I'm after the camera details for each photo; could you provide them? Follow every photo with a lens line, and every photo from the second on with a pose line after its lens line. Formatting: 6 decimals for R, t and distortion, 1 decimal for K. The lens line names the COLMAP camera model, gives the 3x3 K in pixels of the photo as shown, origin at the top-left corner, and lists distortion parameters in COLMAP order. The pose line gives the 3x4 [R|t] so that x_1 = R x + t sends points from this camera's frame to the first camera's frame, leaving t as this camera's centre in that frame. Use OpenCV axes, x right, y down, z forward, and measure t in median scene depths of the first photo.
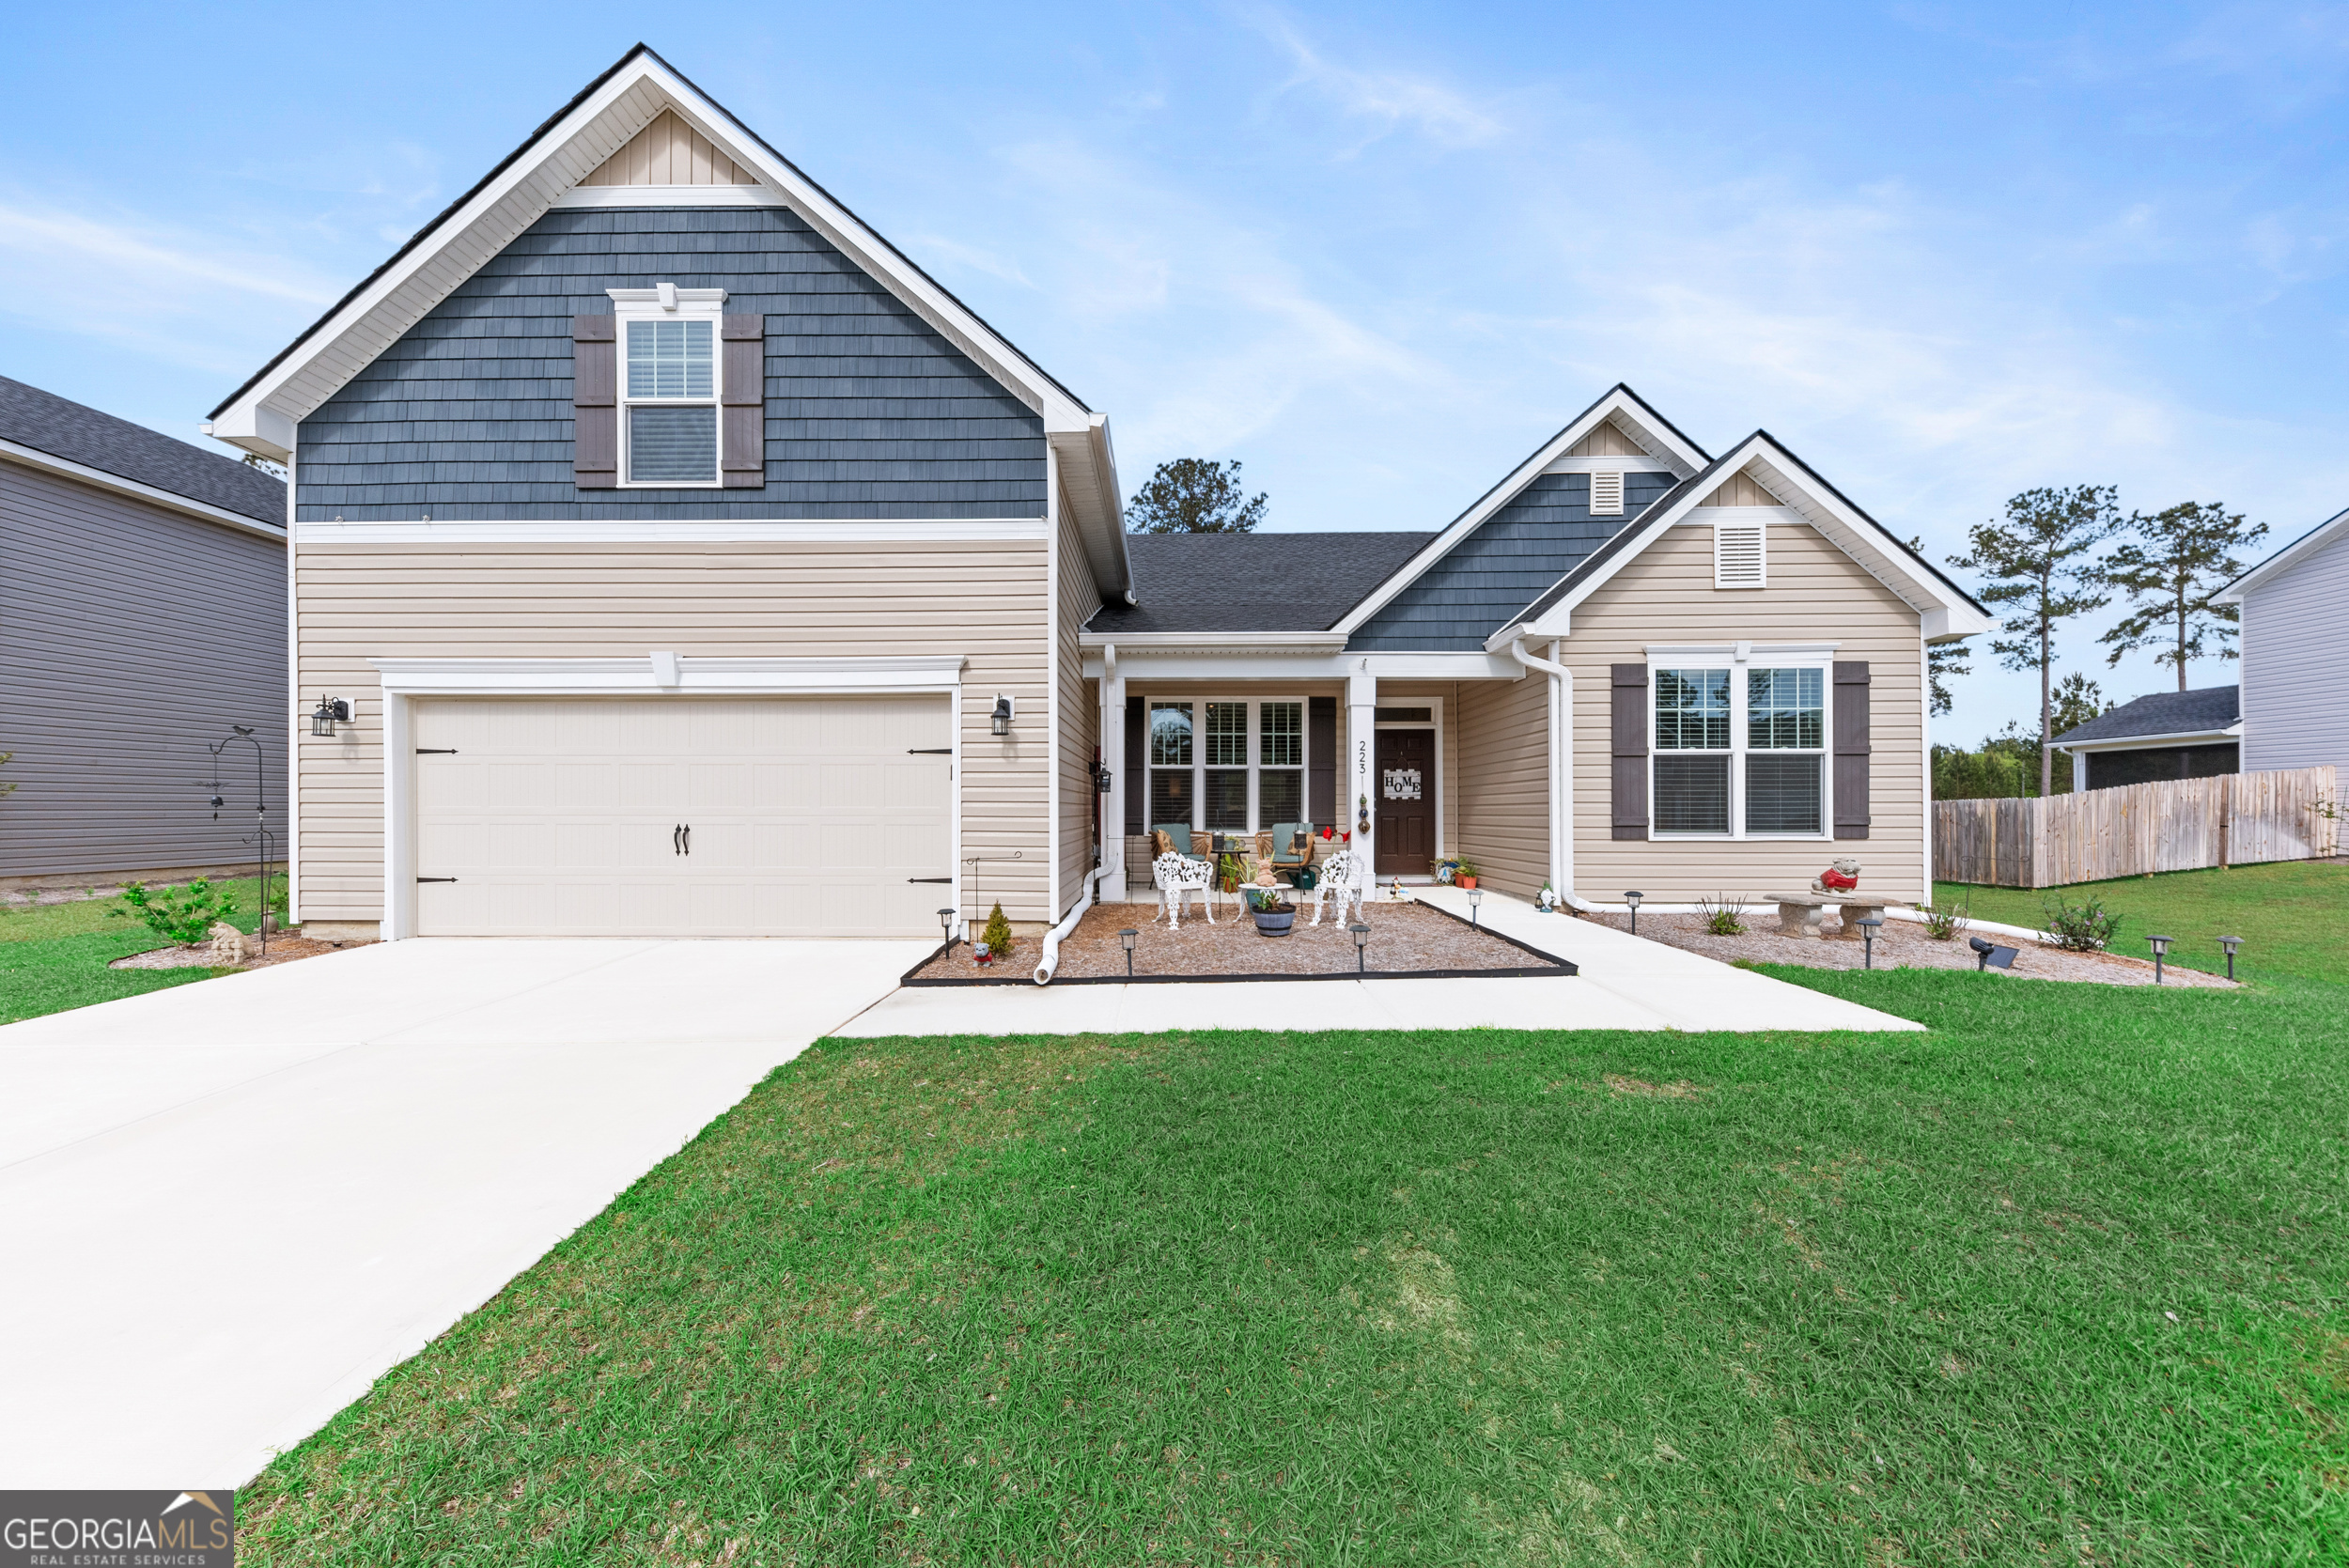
lens RADIAL K [[826.3, 0, 1165.8], [0, 826.3, 795.3], [0, 0, 1]] dist [0.012163, 0.000055]
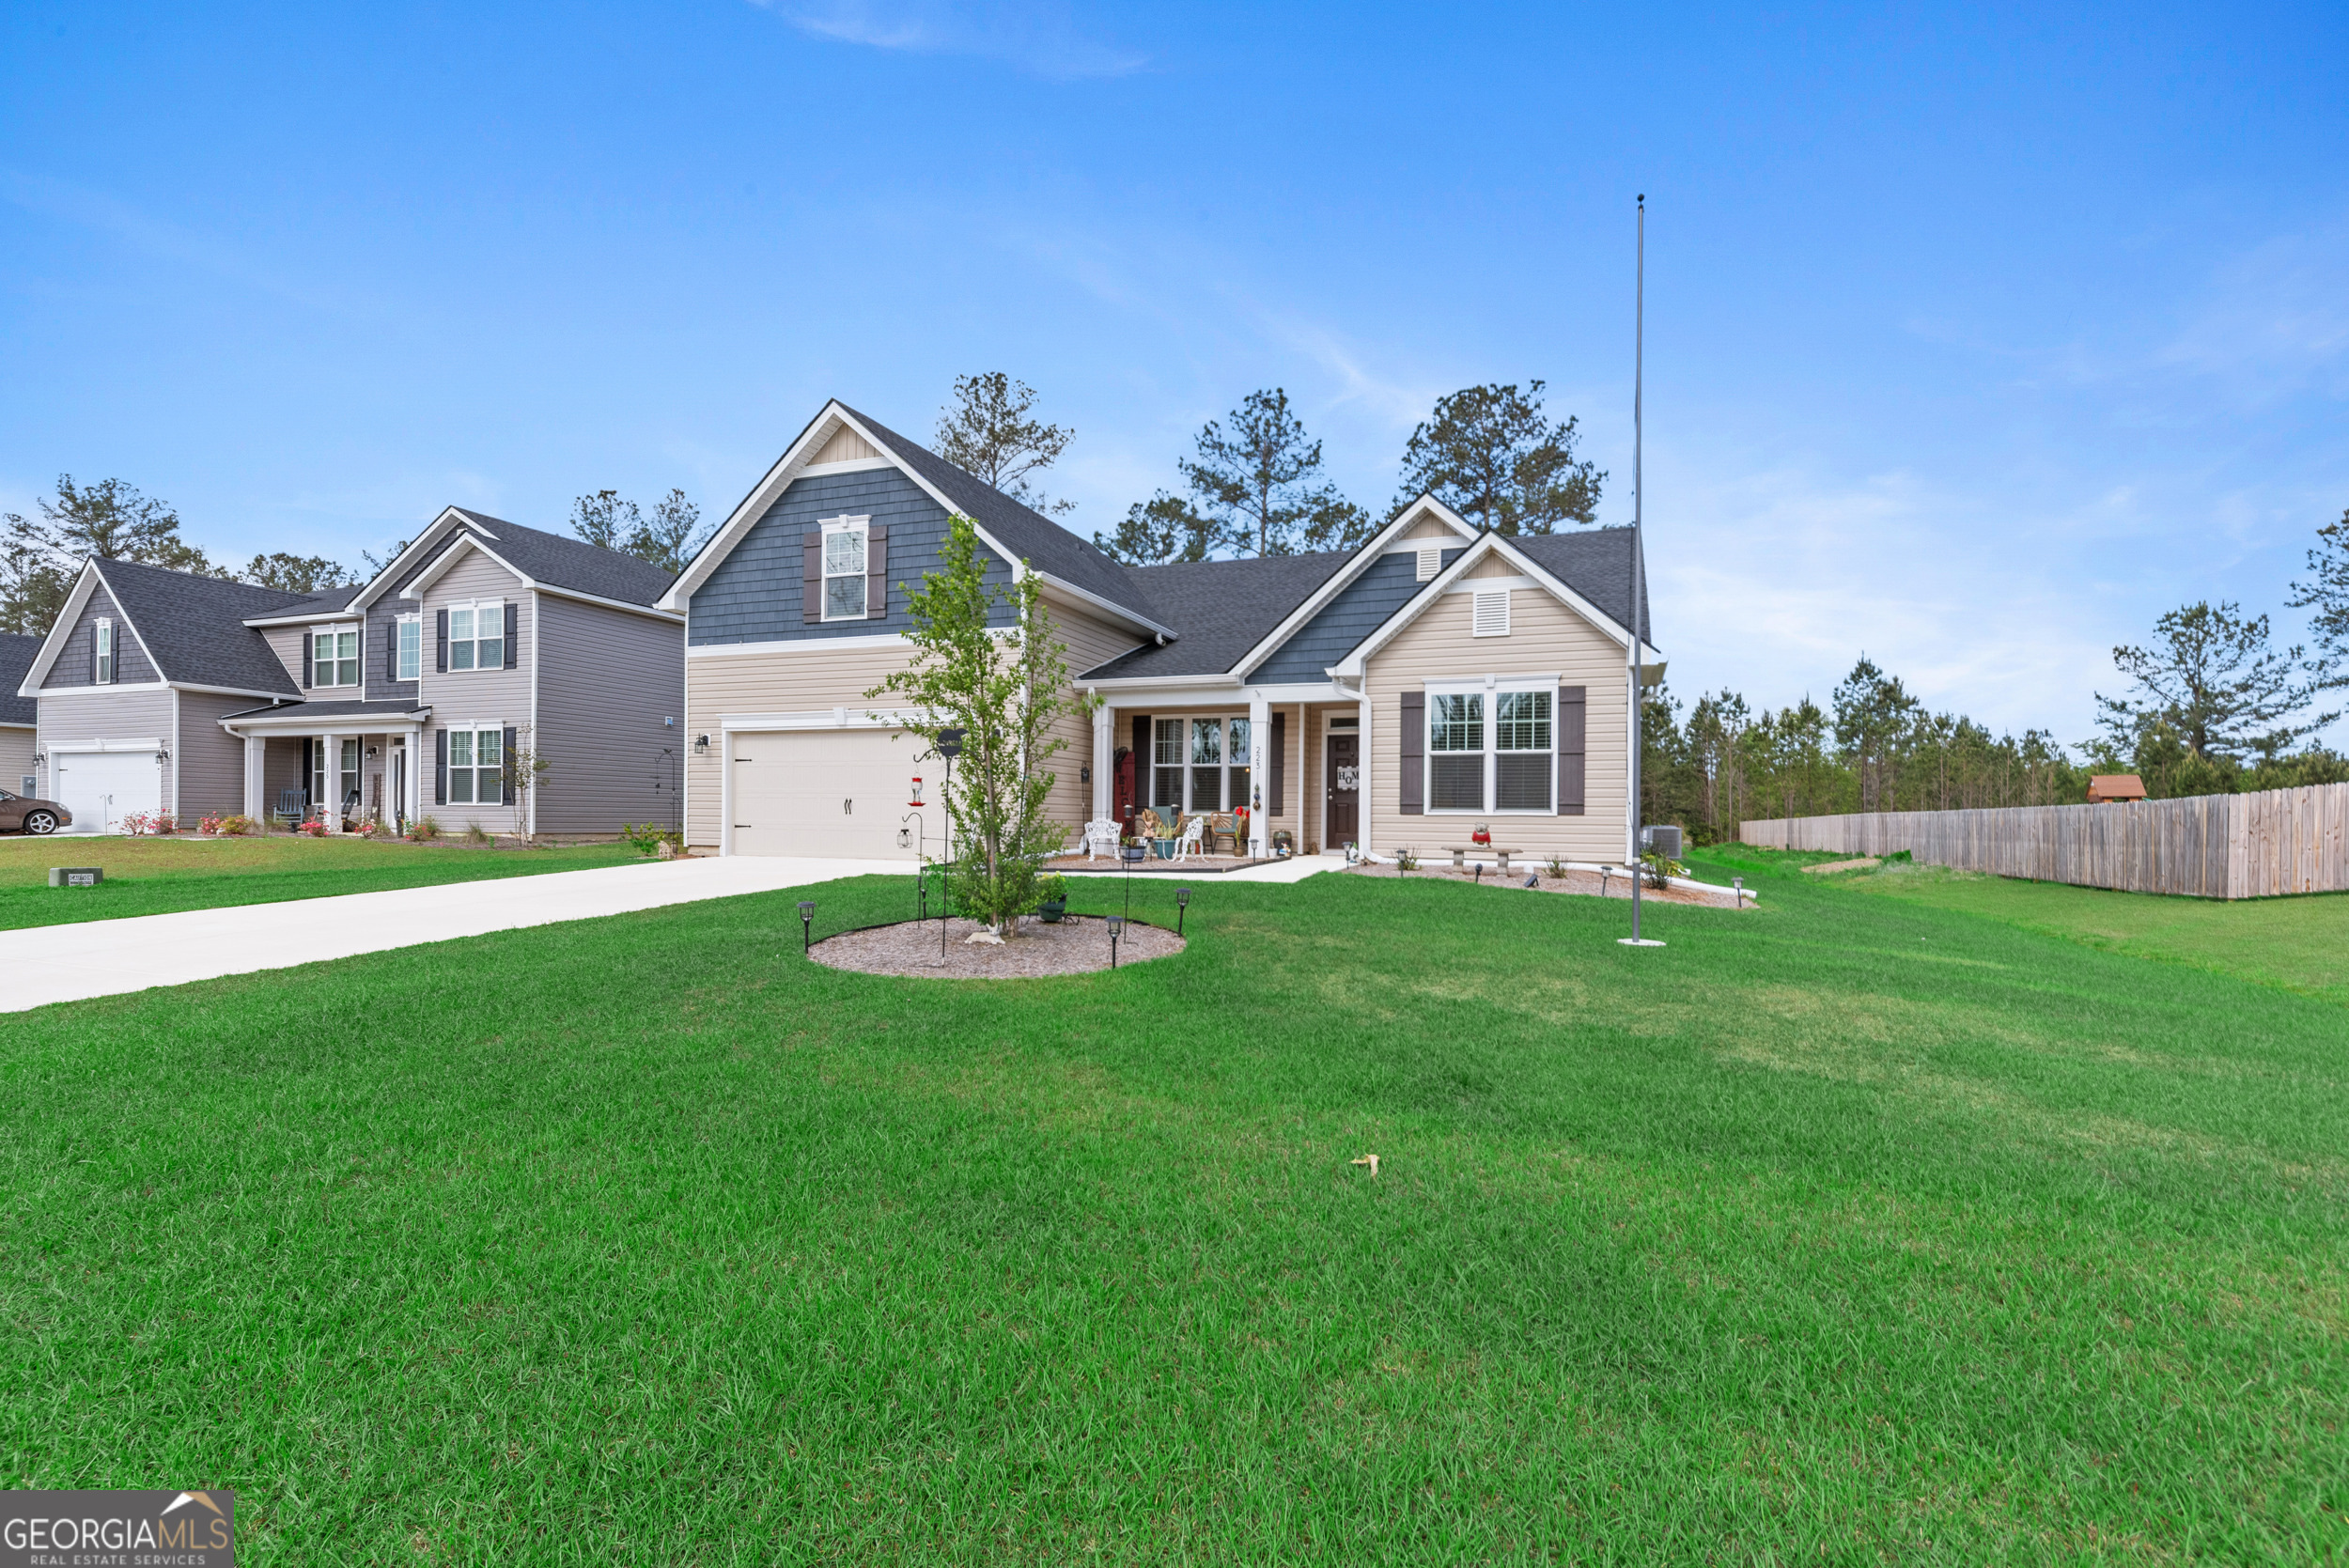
lens RADIAL K [[1172.0, 0, 1174.5], [0, 1172.0, 784.0], [0, 0, 1]] dist [0.041337, -0.000007]
pose [[0.936030, -0.000893, -0.351919, 0.891513], [-0.005251, 0.999850, -0.016505, 0.037109], [0.351881, 0.017297, 0.935885, -1.050186]]
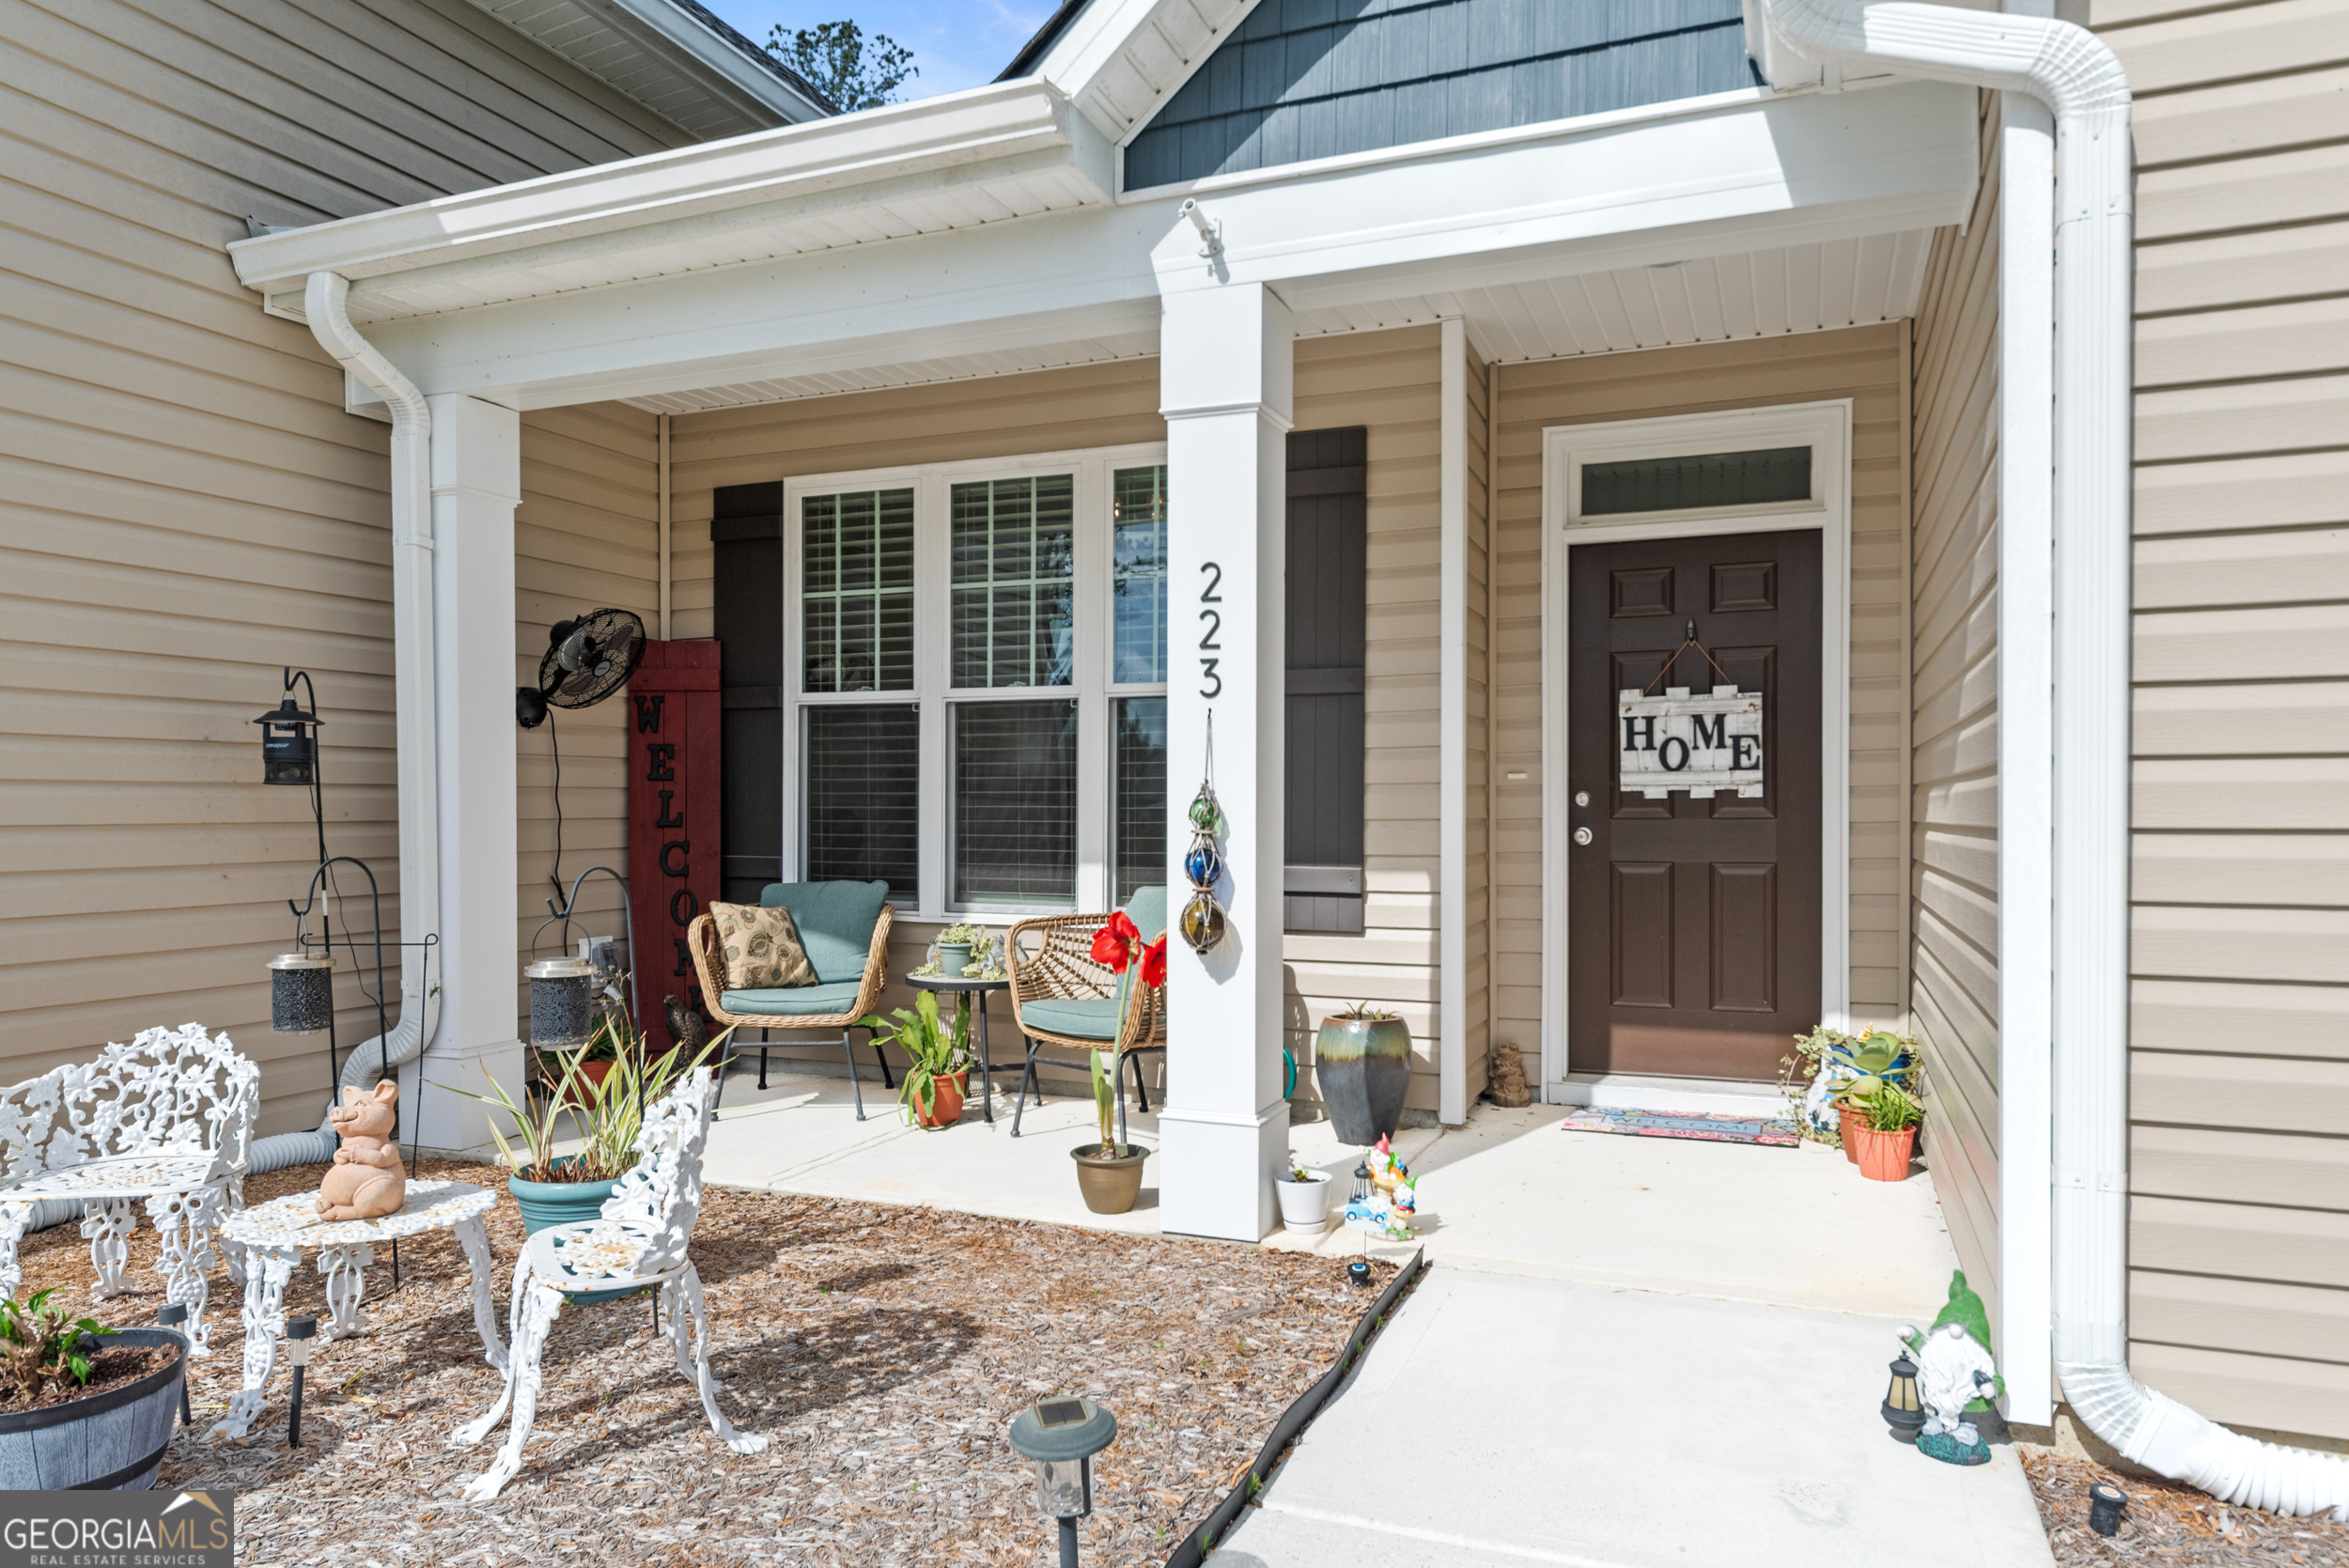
lens RADIAL K [[1571.0, 0, 1174.5], [0, 1571.0, 784.0], [0, 0, 1]] dist [0.002335, 0.000294]
pose [[0.926871, -0.002052, -0.375374, 0.431281], [0.004956, 0.999965, 0.006770, -0.005677], [0.375347, -0.008135, 0.926849, 0.625921]]
